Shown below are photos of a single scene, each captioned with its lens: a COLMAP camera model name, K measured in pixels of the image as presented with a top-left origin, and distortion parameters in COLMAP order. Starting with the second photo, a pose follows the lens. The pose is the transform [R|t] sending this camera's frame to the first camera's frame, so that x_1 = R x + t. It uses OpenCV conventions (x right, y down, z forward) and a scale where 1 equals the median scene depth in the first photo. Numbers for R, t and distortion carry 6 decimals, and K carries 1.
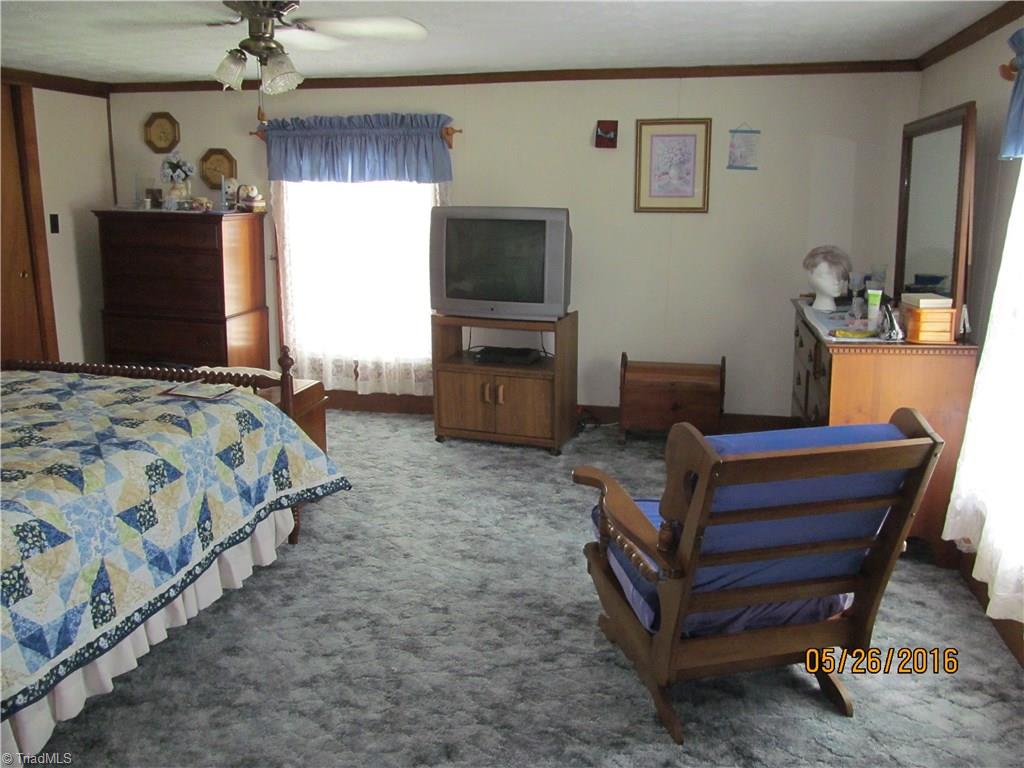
lens RADIAL K [[853.1, 0, 510.2], [0, 853.1, 388.7], [0, 0, 1]] dist [-0.056354, 0.015435]
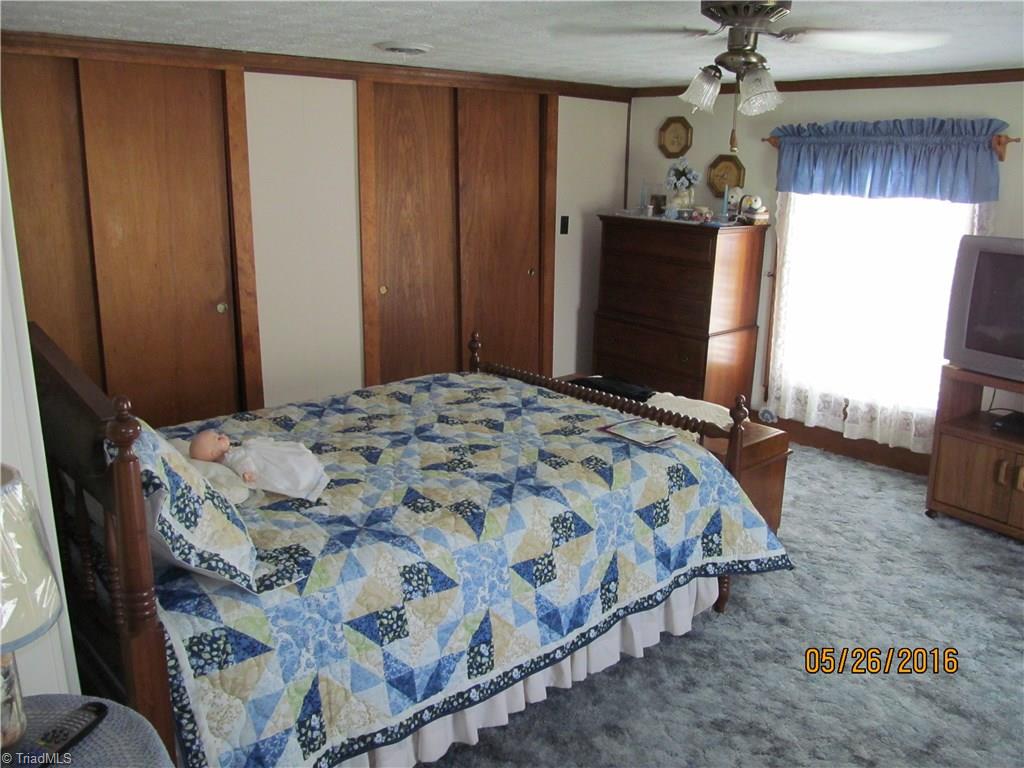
lens RADIAL K [[853.1, 0, 508.8], [0, 853.1, 377.0], [0, 0, 1]] dist [-0.056354, 0.015435]
pose [[0.816465, 0.144387, -0.559050, 0.024412], [-0.141126, 0.988765, 0.049262, -0.068491], [0.559882, 0.038676, 0.827669, 0.120634]]
